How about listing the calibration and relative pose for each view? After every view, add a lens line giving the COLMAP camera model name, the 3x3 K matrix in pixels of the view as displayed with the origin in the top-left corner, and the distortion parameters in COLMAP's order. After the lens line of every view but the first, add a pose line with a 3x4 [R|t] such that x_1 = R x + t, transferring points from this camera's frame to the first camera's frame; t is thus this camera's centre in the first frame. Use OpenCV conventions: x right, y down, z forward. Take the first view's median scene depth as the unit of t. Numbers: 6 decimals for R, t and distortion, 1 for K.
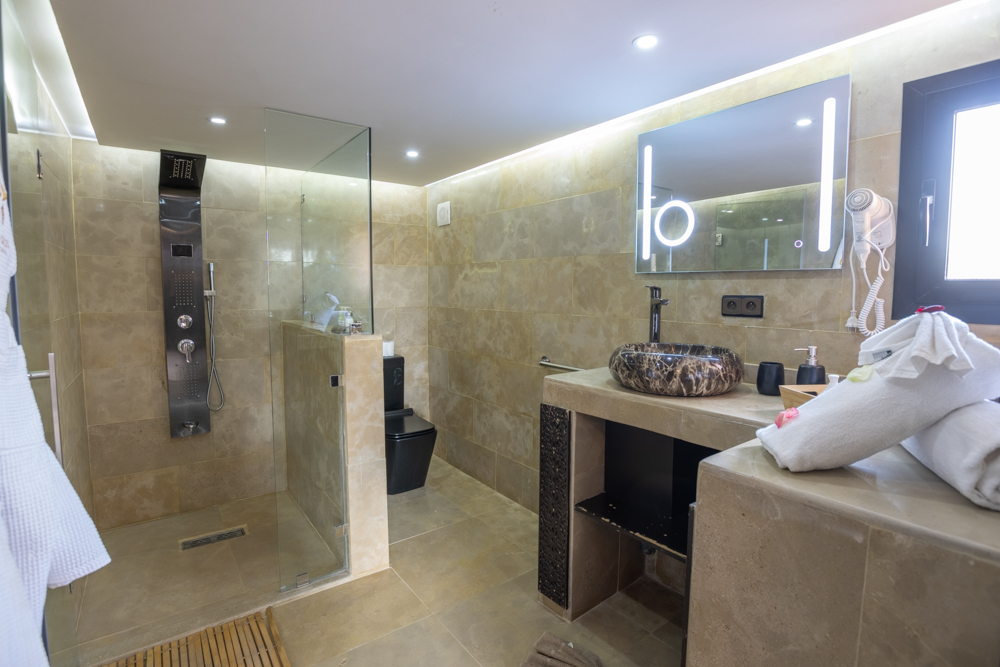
lens RADIAL K [[495.1, 0, 500.0], [0, 495.1, 333.5], [0, 0, 1]] dist [-0.045953, -0.000283]
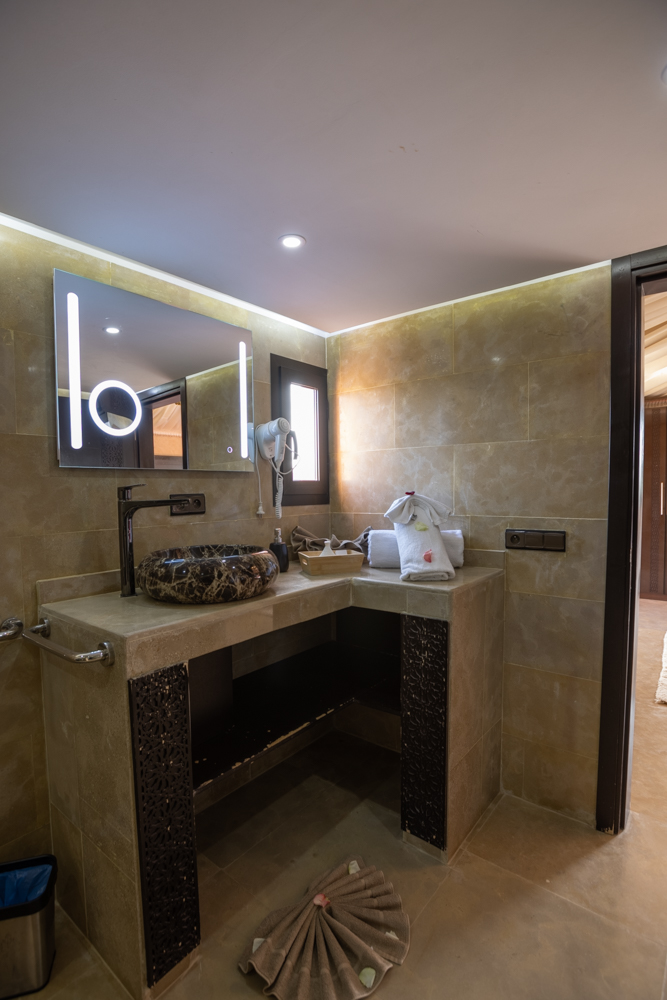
lens RADIAL K [[487.5, 0, 331.1], [0, 487.5, 515.9], [0, 0, 1]] dist [-0.068105, 0.023249]
pose [[-0.253107, -0.049085, 0.966192, -0.574267], [0.105866, 0.991309, 0.078094, -0.081140], [-0.961628, 0.122053, -0.245711, 0.981635]]
